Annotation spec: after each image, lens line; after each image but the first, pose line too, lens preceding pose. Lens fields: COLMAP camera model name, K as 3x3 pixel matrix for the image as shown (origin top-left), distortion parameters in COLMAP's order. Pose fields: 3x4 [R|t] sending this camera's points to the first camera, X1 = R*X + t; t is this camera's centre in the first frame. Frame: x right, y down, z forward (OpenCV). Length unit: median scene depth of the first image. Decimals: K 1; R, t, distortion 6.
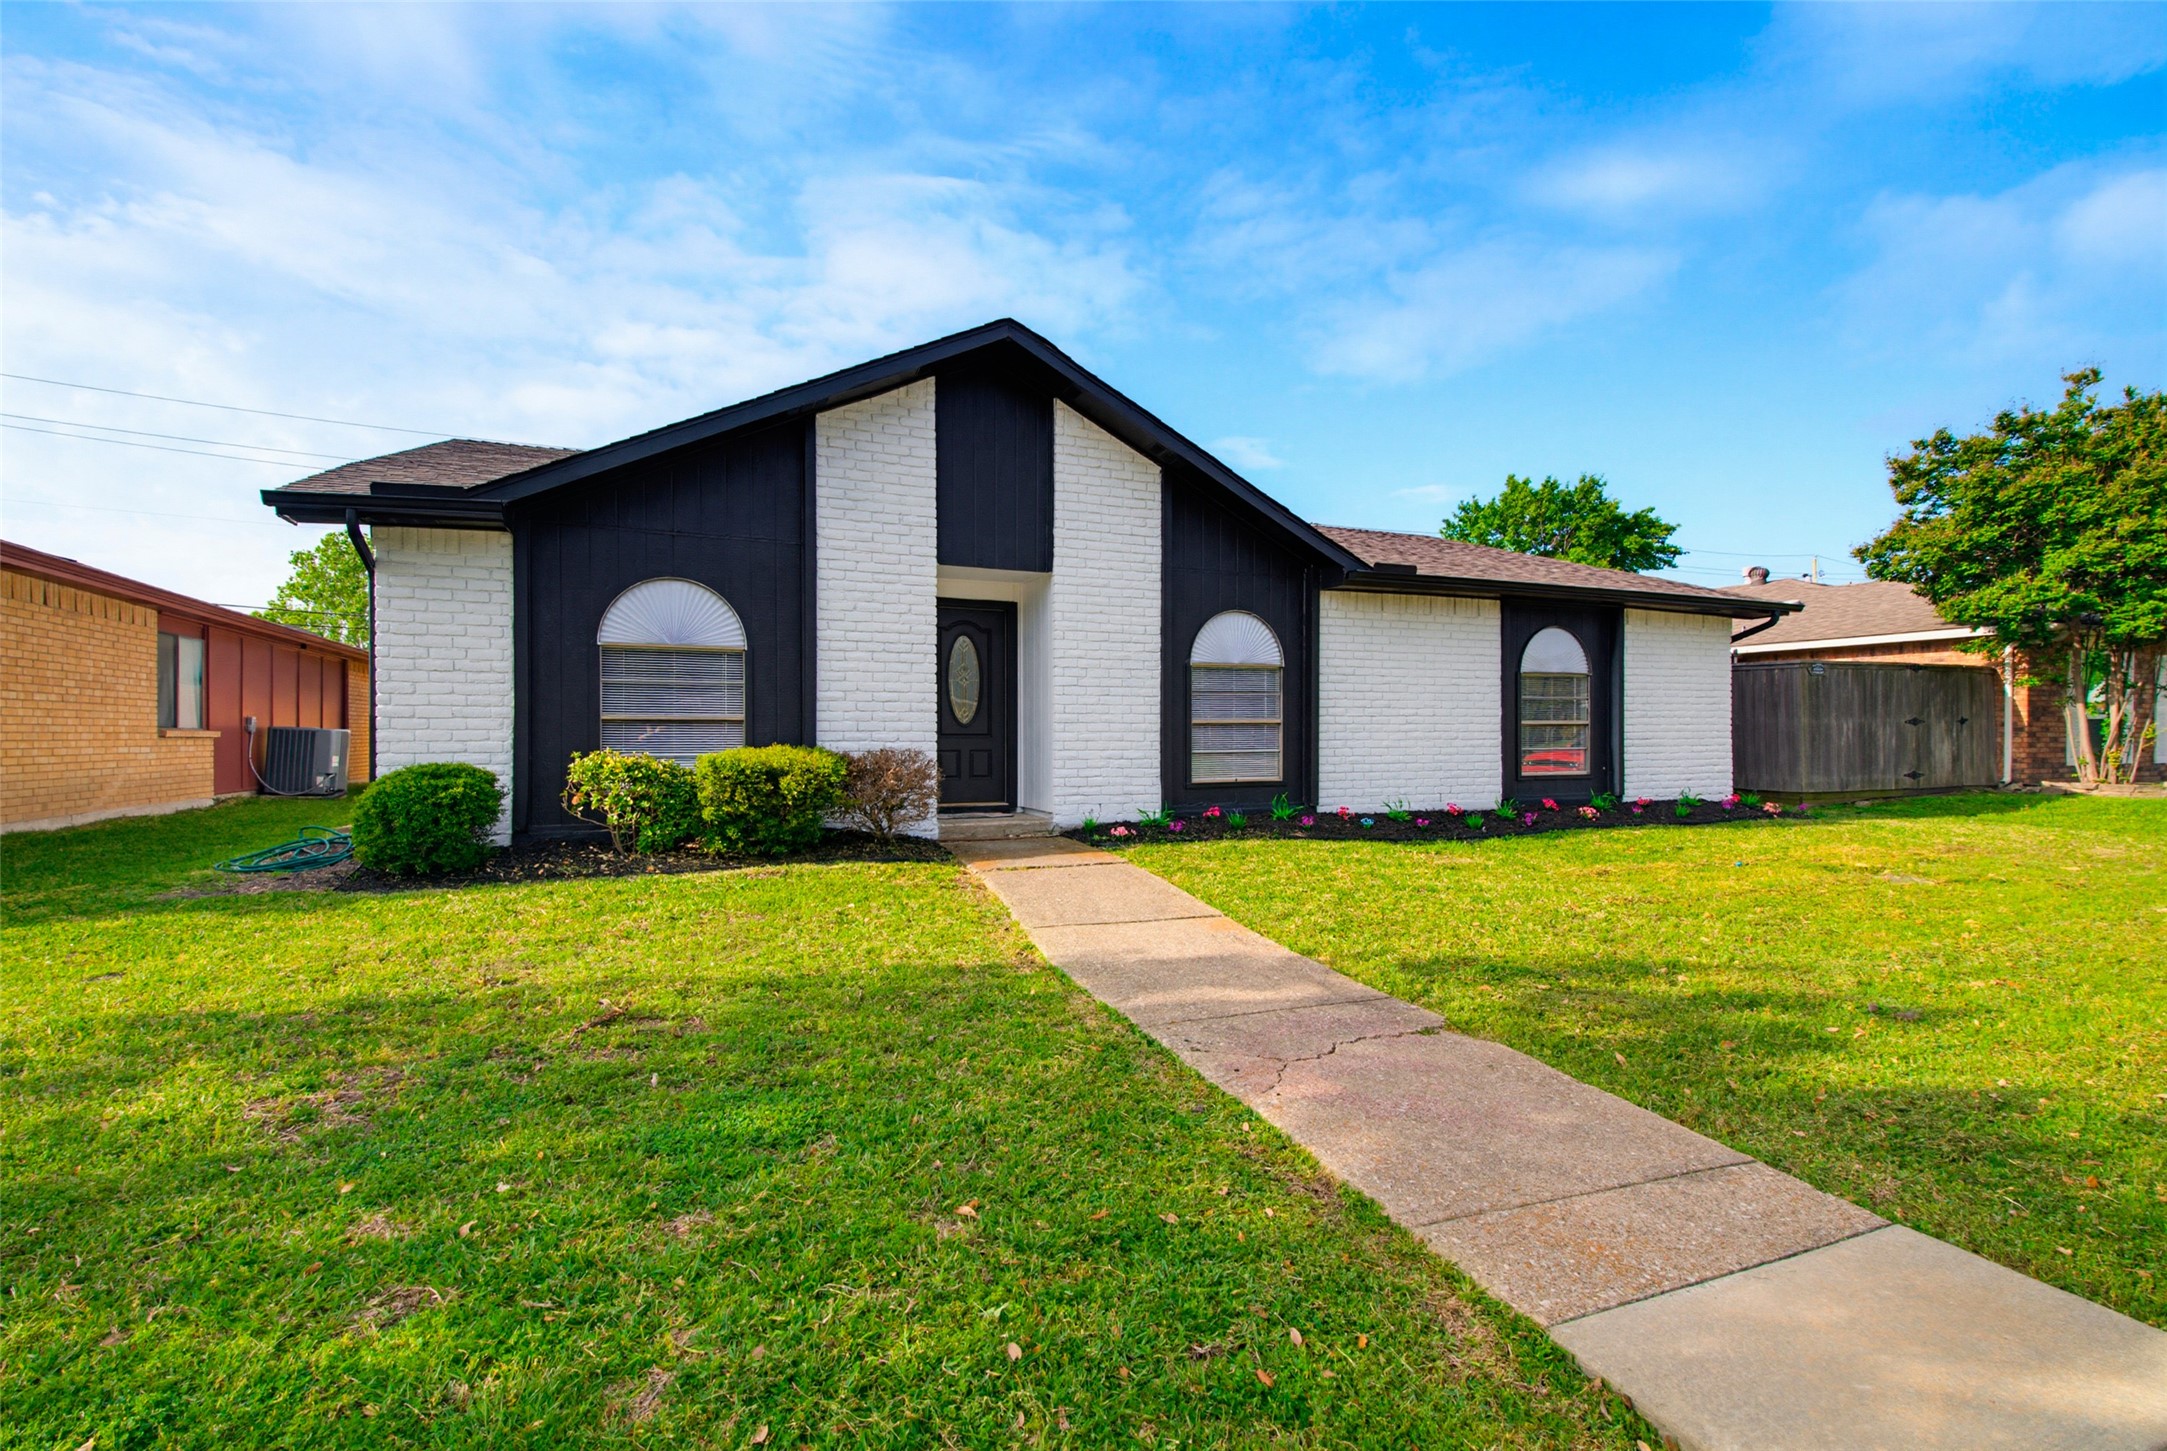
lens RADIAL K [[992.8, 0, 1058.5], [0, 992.8, 717.0], [0, 0, 1]] dist [0.022809, -0.000245]
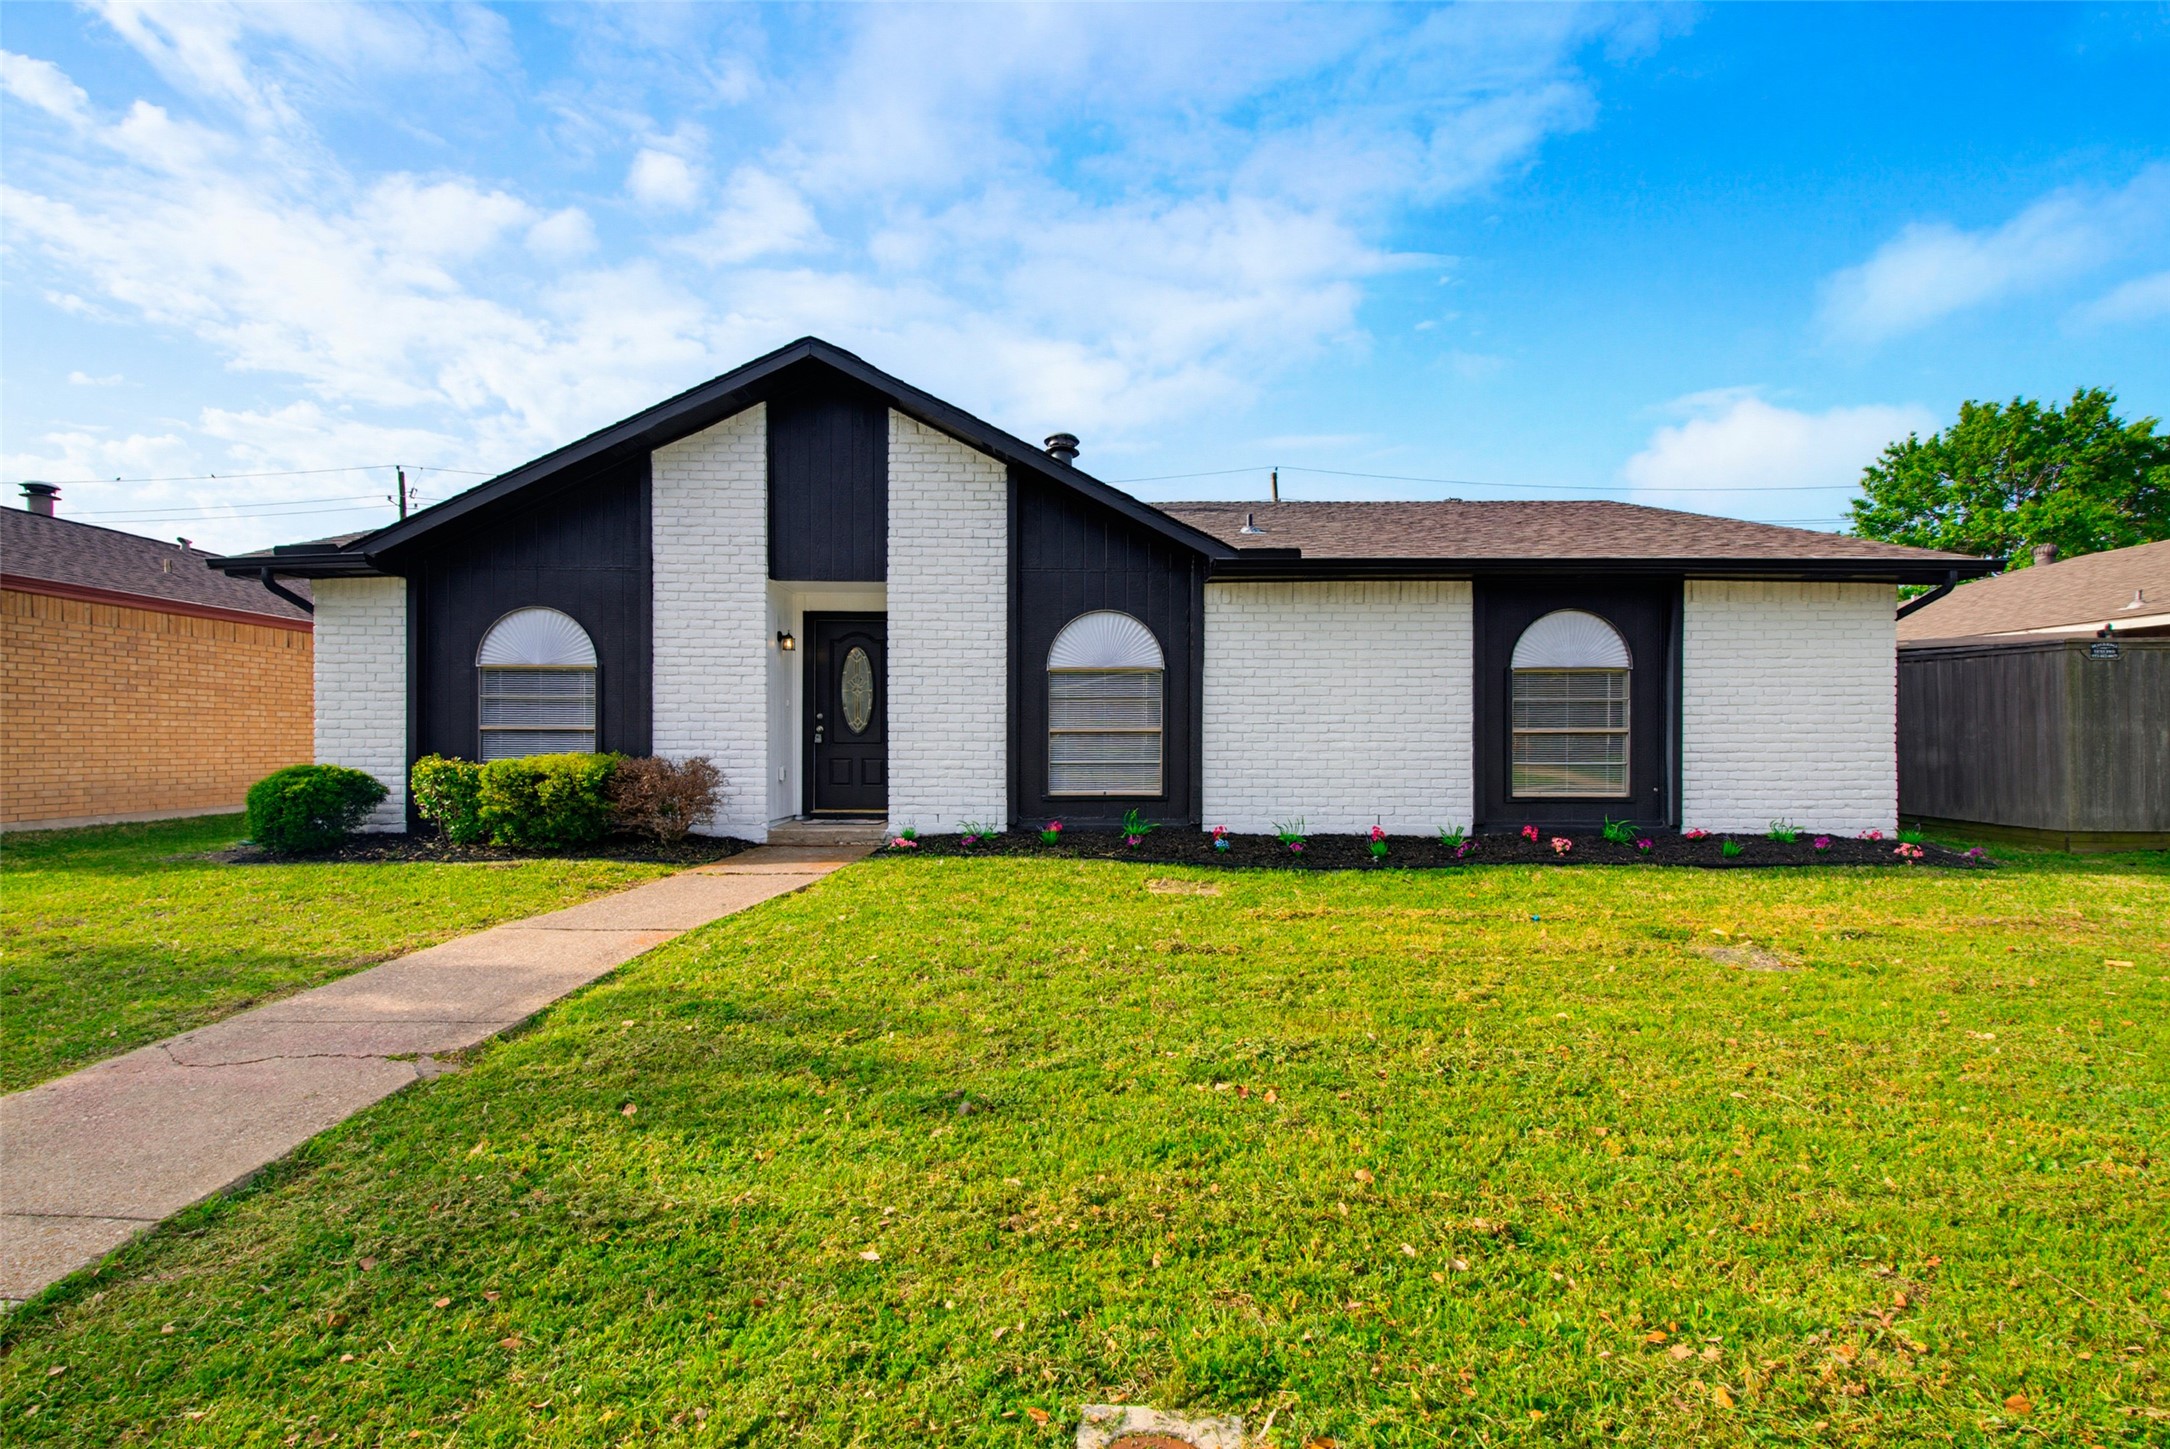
lens RADIAL K [[999.1, 0, 1085.0], [0, 999.1, 724.5], [0, 0, 1]] dist [0.024985, -0.013546]
pose [[0.924612, -0.001929, -0.380904, 0.550074], [0.003526, 0.999988, 0.003495, -0.004284], [0.380893, -0.004574, 0.924608, 0.139850]]
